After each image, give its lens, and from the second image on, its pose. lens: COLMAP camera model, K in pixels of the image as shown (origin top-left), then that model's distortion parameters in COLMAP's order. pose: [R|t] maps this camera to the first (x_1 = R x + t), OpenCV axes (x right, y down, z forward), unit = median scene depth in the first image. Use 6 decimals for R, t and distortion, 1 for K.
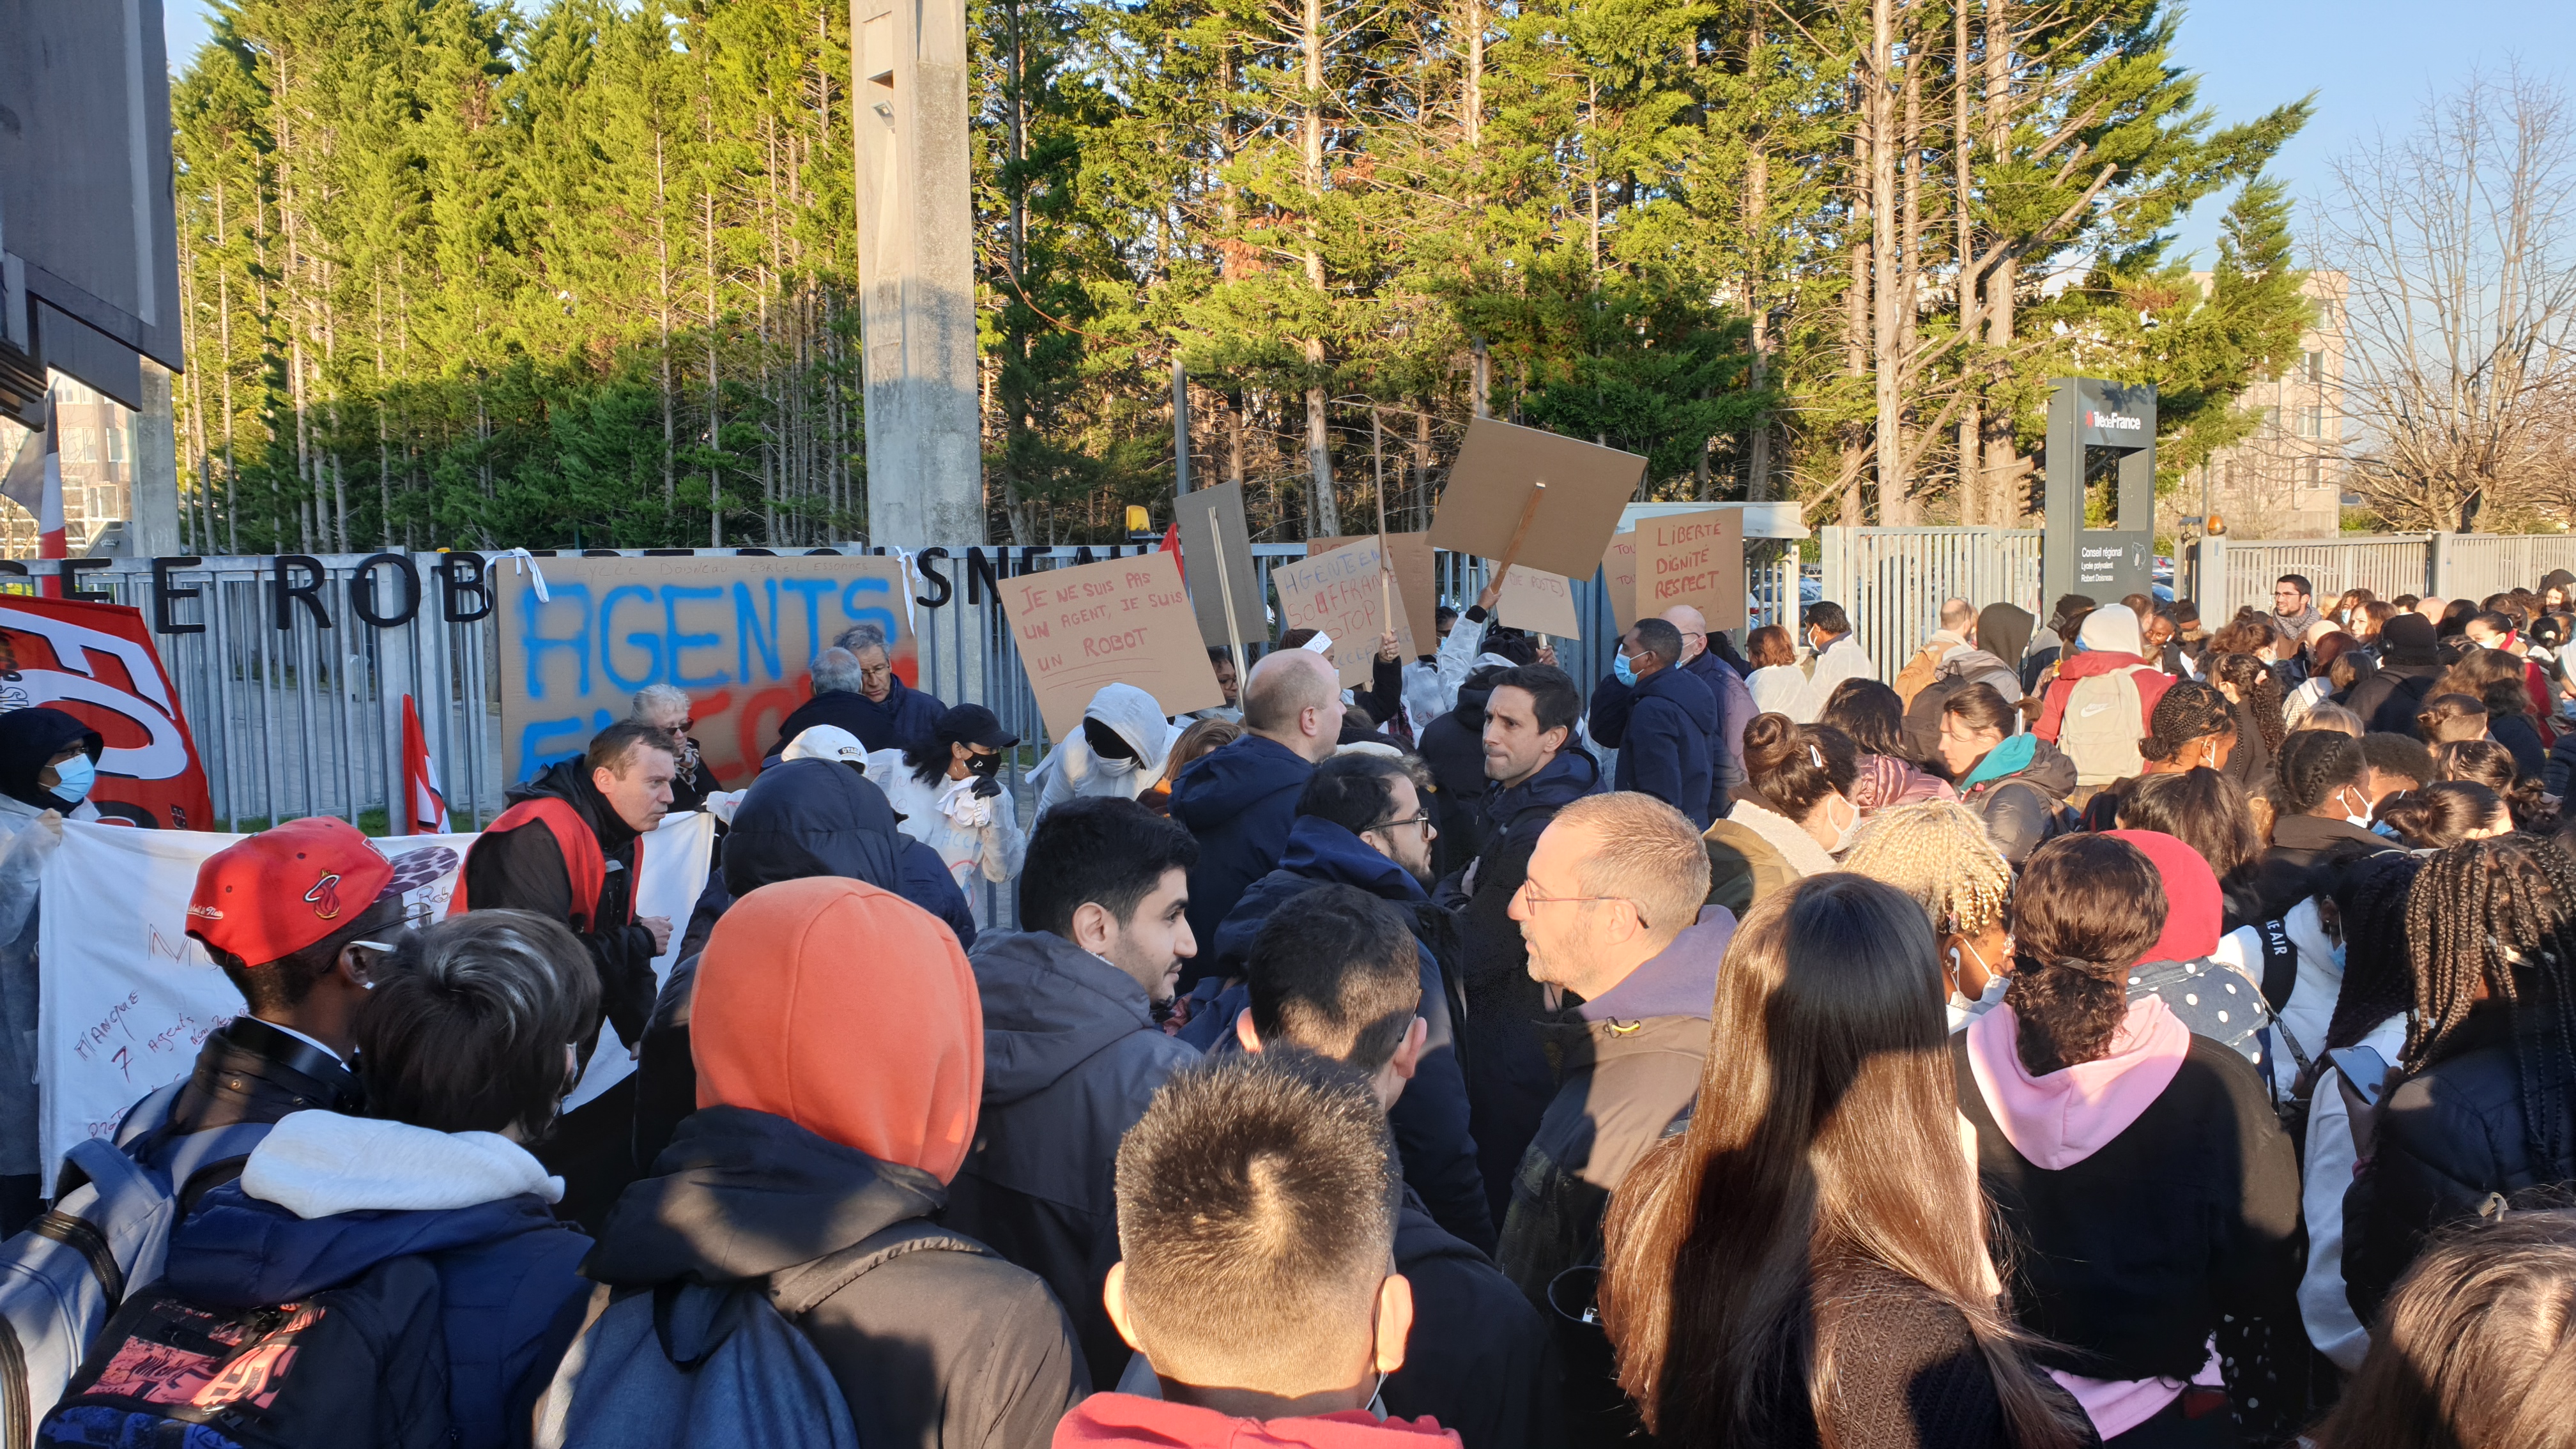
lens RADIAL K [[2013.4, 0, 1288.0], [0, 2013.4, 724.5], [0, 0, 1]] dist [-0.002030, 0.003035]
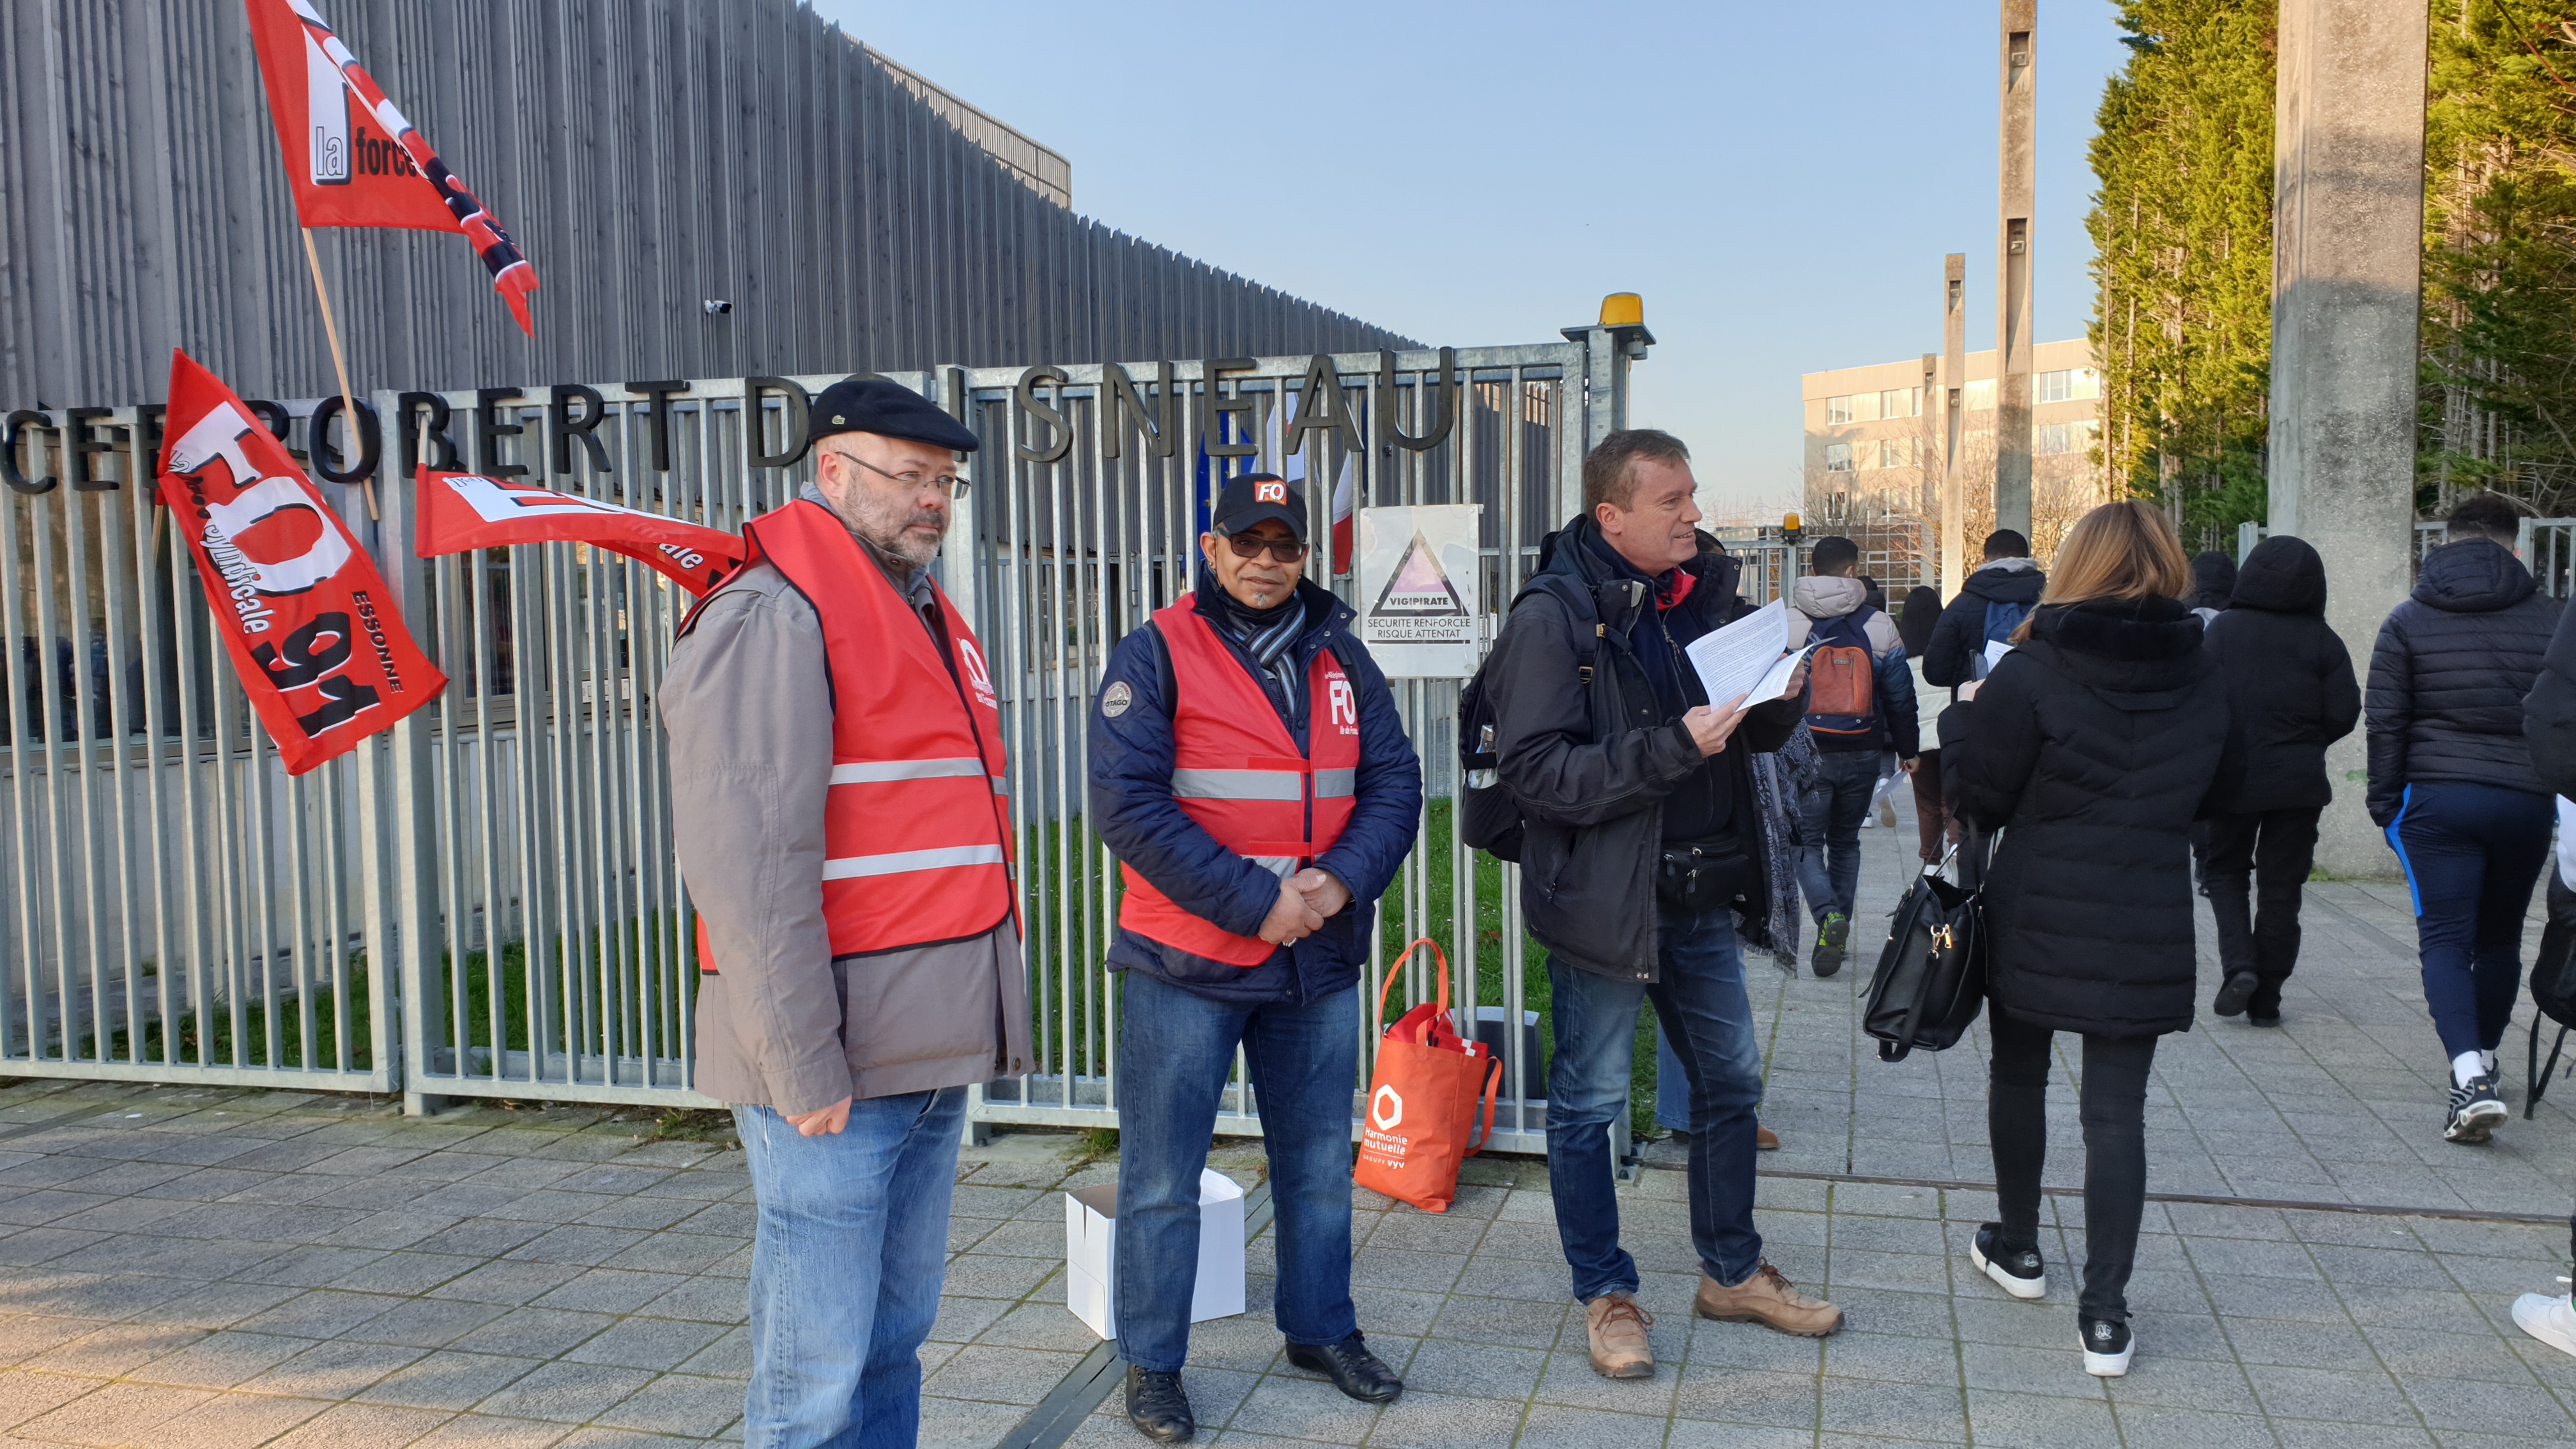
lens RADIAL K [[2038.7, 0, 1288.0], [0, 2038.7, 724.5], [0, 0, 1]] dist [-0.010217, 0.048641]
pose [[0.559203, 0.051101, -0.827455, 0.109635], [-0.068319, 0.997544, 0.015435, 0.002463], [0.826211, 0.047899, 0.561321, 0.196677]]
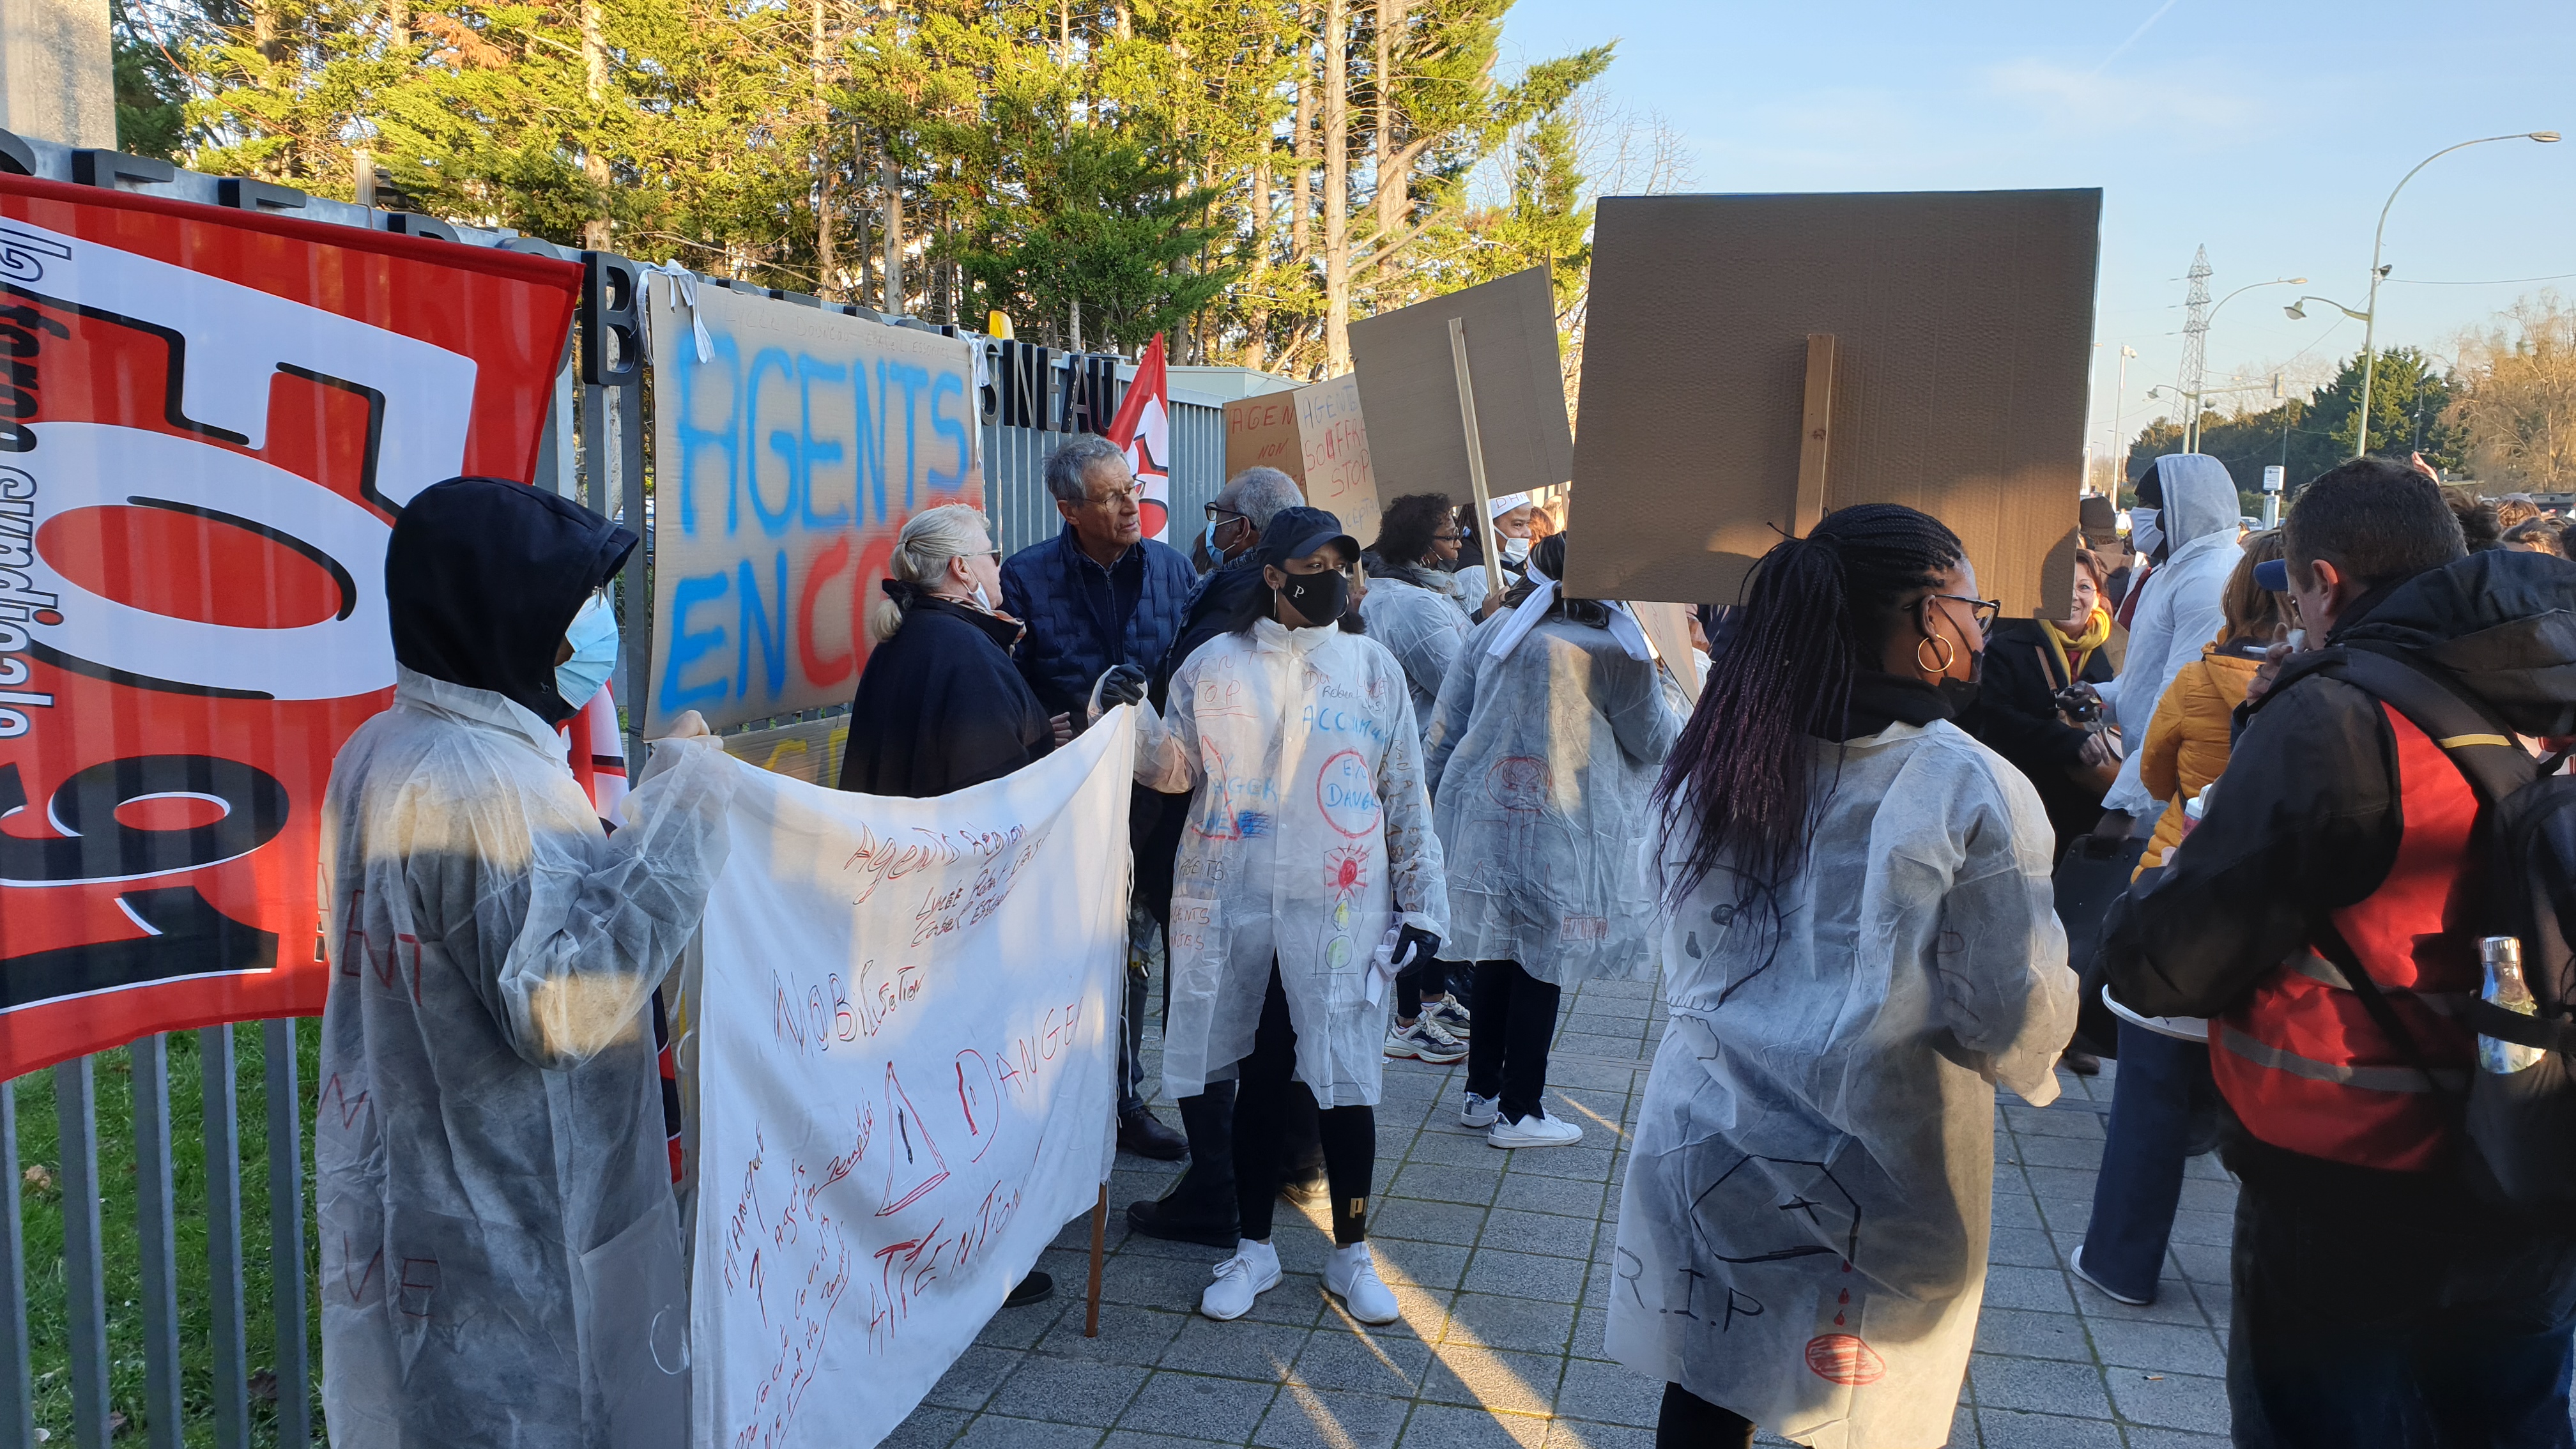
lens RADIAL K [[2013.4, 0, 1288.0], [0, 2013.4, 724.5], [0, 0, 1]] dist [-0.002030, 0.003035]
pose [[0.806165, -0.036288, 0.590577, -0.138285], [0.018177, 0.999165, 0.036581, 0.005553], [-0.591412, -0.018755, 0.806151, 0.106823]]
